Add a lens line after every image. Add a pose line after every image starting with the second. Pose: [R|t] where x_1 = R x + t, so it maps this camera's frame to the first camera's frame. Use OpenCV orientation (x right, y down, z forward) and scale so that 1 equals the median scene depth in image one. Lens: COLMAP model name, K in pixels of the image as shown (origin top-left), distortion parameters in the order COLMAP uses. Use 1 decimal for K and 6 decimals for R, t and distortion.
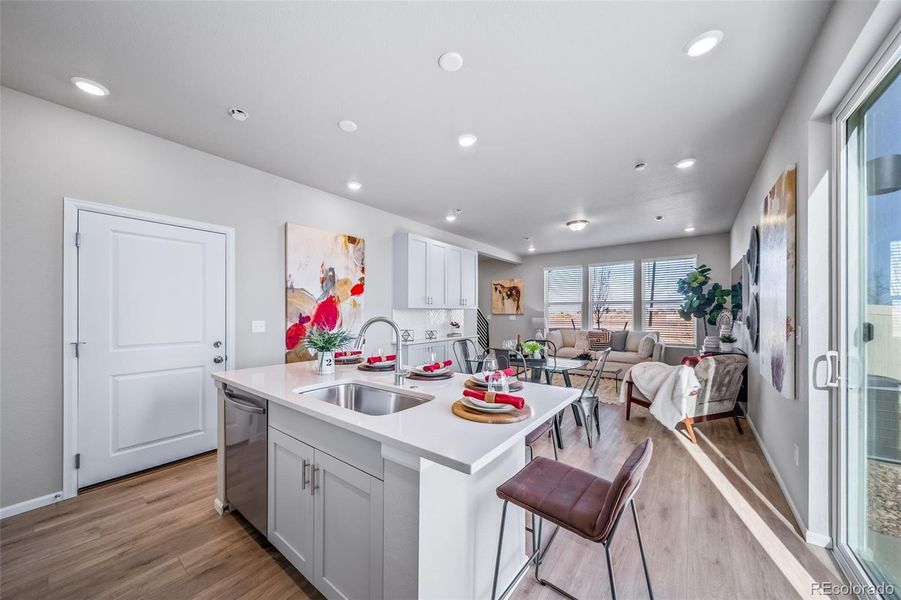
lens RADIAL K [[316.9, 0, 442.2], [0, 316.9, 311.4], [0, 0, 1]] dist [-0.000175, -0.000118]
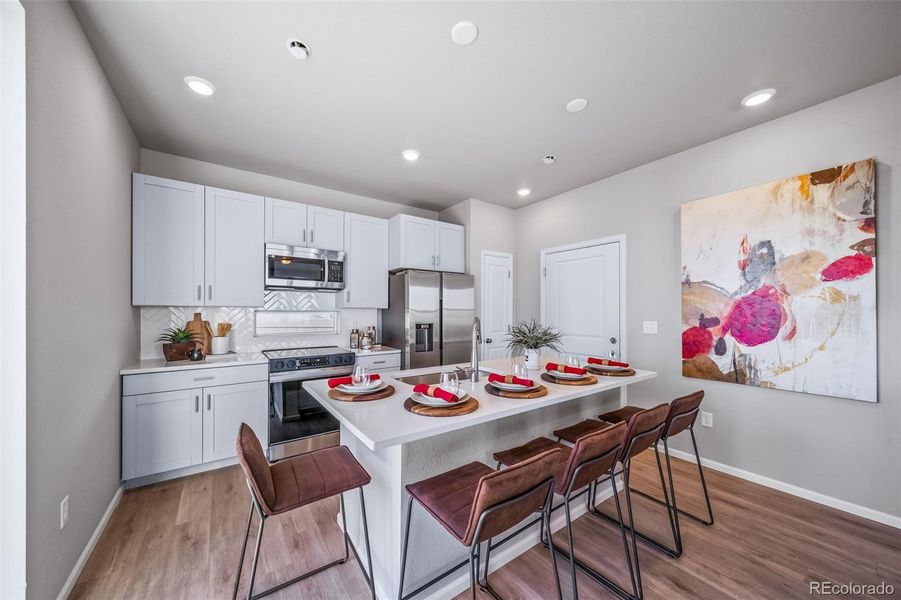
lens RADIAL K [[316.9, 0, 442.2], [0, 316.9, 311.4], [0, 0, 1]] dist [-0.000175, -0.000118]
pose [[-0.287584, -0.000506, -0.957755, 0.288965], [0.004801, 0.999987, -0.001969, -0.000887], [0.957743, -0.005164, -0.287577, 0.382108]]
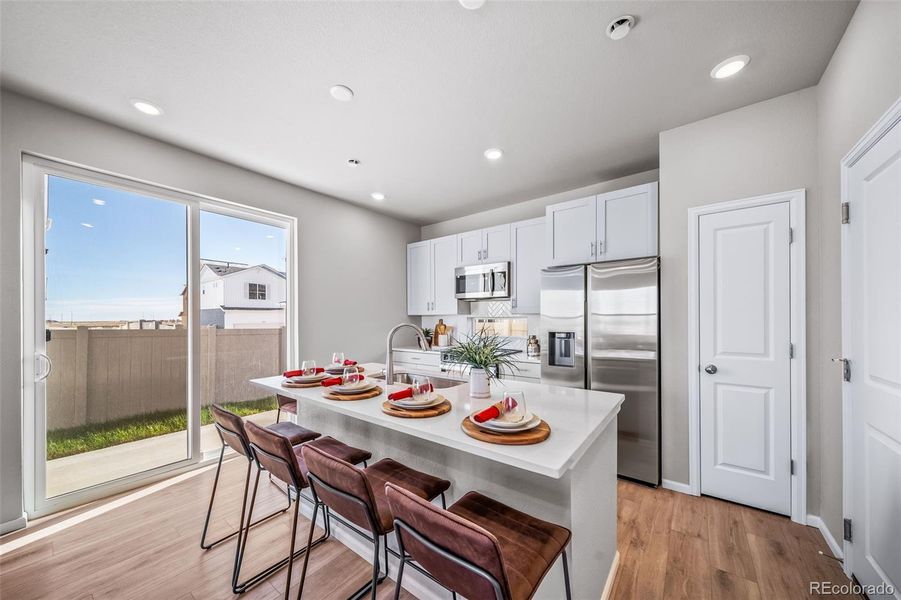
lens RADIAL K [[319.3, 0, 442.7], [0, 319.3, 319.1], [0, 0, 1]] dist [0.001070, -0.000101]
pose [[-0.999980, 0.005491, -0.003147, -0.102935], [0.005502, 0.999979, -0.003459, 0.001775], [0.003128, -0.003476, -0.999989, 0.678616]]
